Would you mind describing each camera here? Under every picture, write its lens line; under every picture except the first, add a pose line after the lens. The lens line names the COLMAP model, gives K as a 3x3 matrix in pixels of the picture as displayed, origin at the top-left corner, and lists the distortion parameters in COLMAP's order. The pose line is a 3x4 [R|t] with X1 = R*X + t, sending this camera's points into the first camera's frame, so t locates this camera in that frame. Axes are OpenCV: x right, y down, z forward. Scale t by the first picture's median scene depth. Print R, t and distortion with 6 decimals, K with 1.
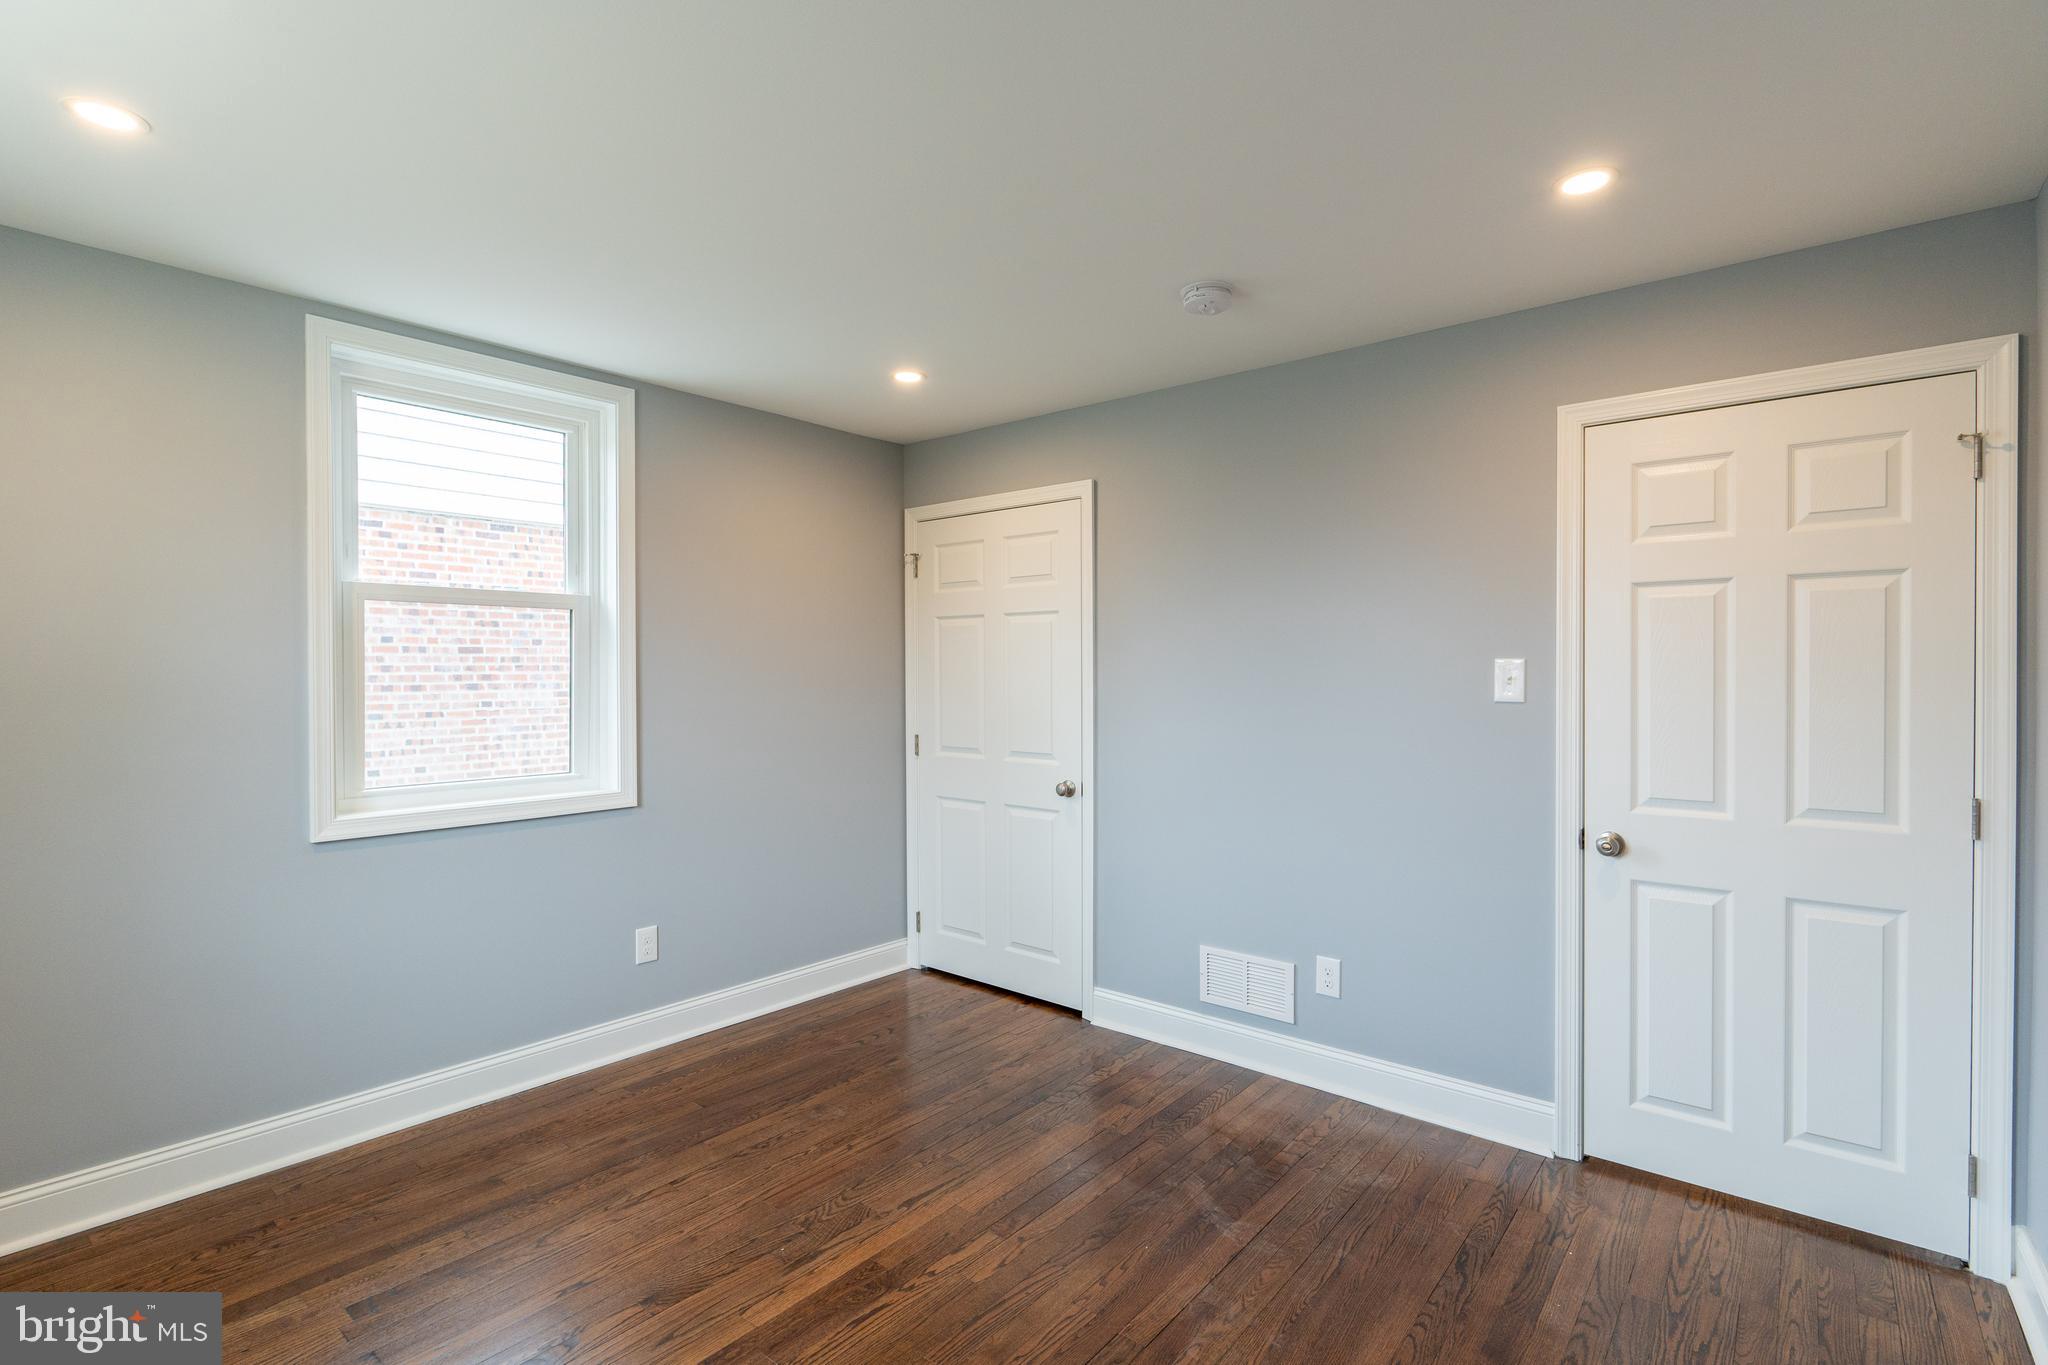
lens RADIAL K [[945.1, 0, 1025.0], [0, 945.1, 680.8], [0, 0, 1]] dist [-0.003910, 0.000402]
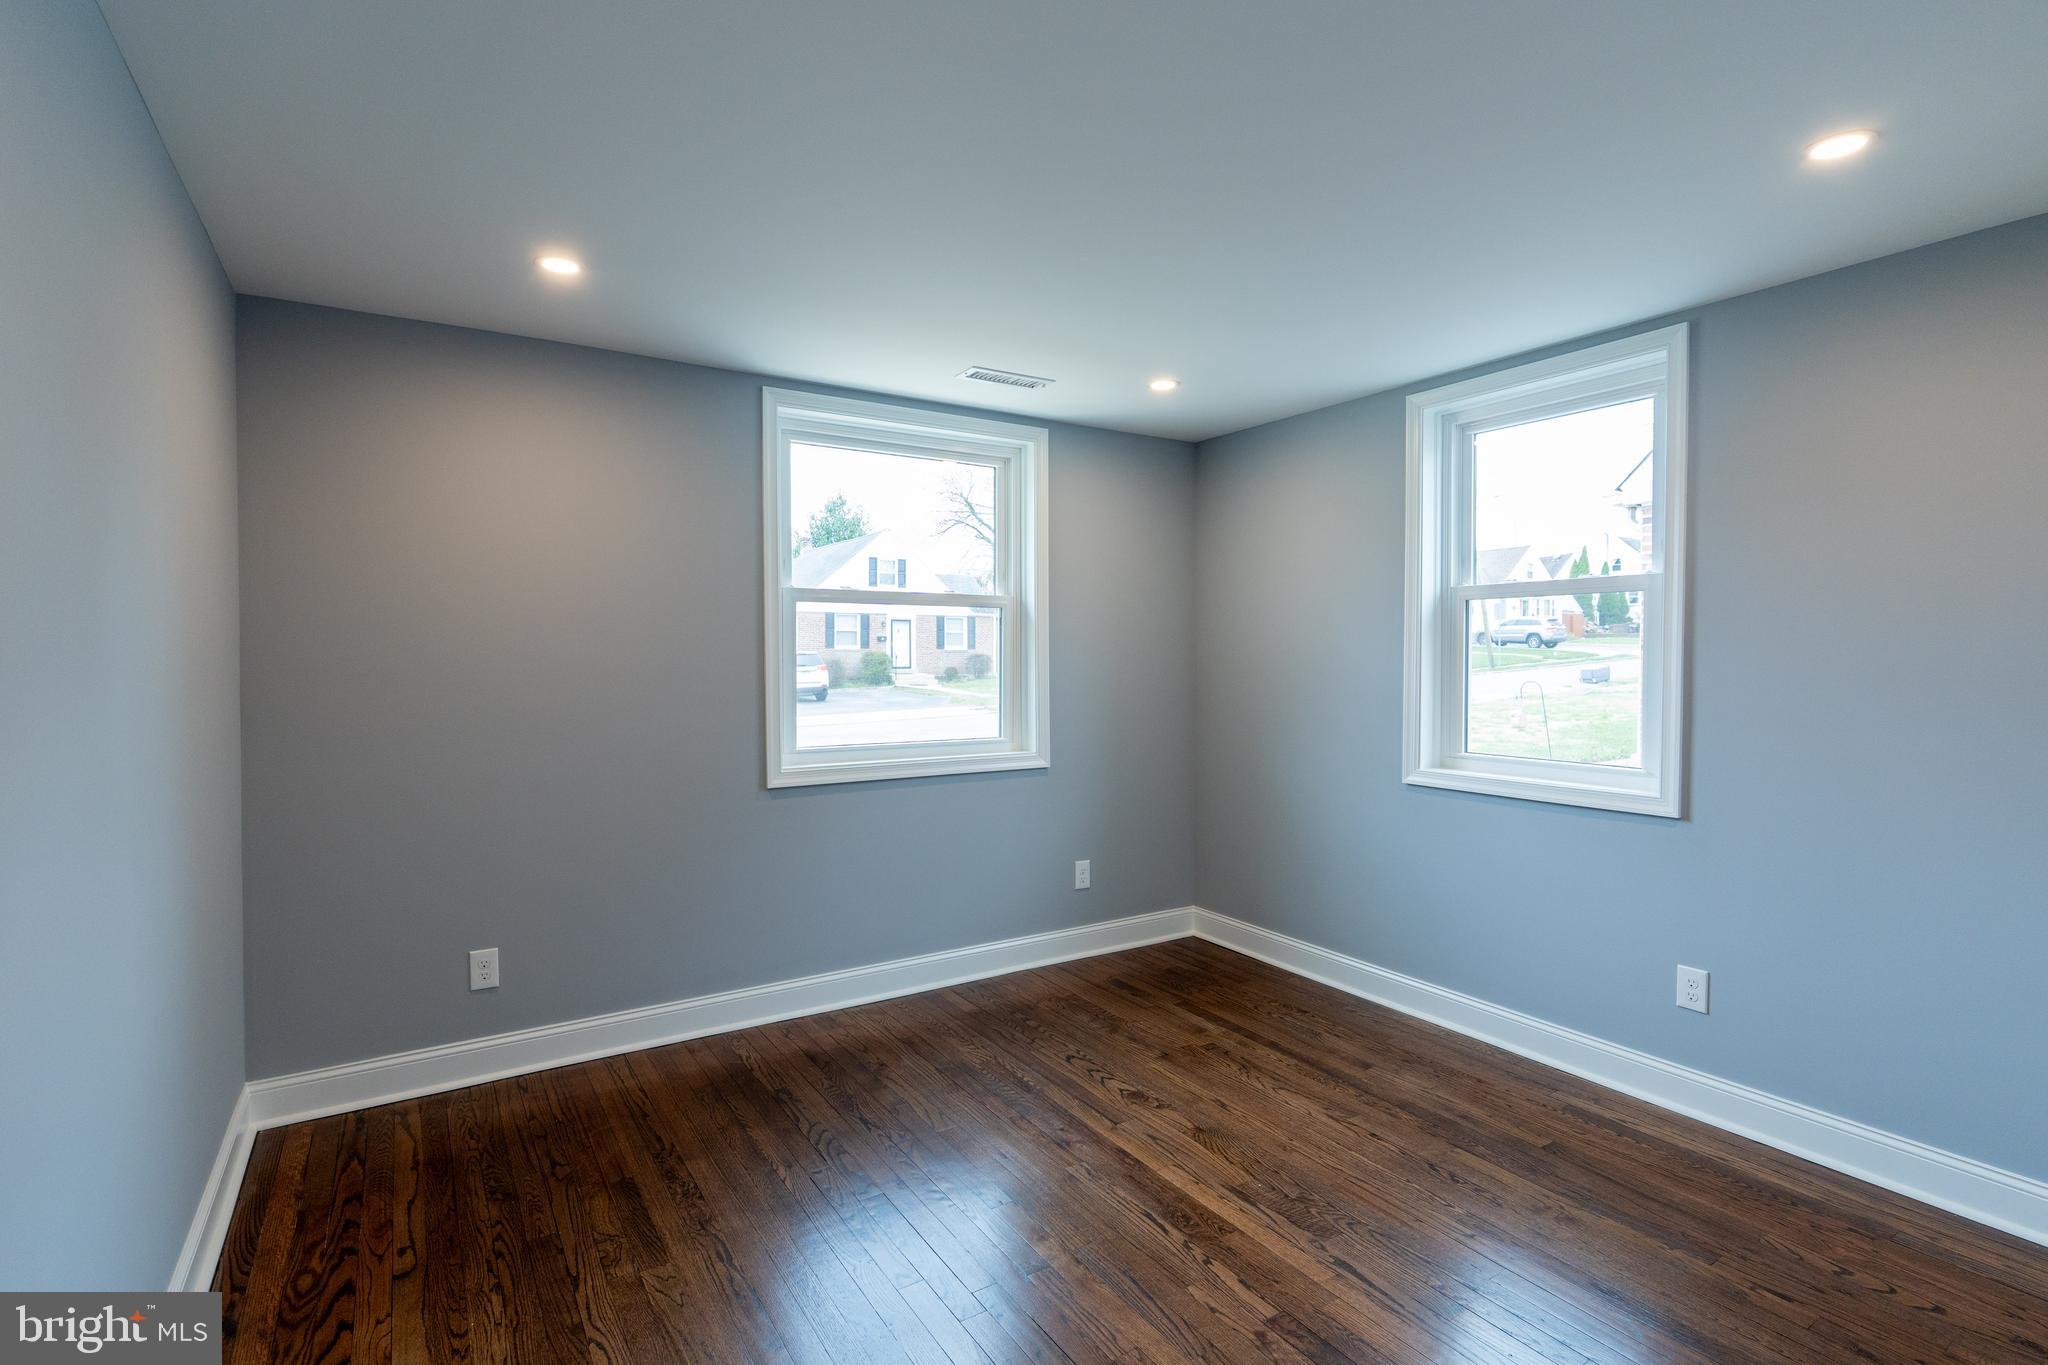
lens RADIAL K [[950.5, 0, 1029.1], [0, 950.5, 683.1], [0, 0, 1]] dist [-0.004757, 0.000492]
pose [[-0.294100, 0.023544, -0.955485, 0.651833], [-0.010207, 0.999562, 0.027772, -0.005956], [0.955720, 0.017920, -0.293731, 0.800670]]
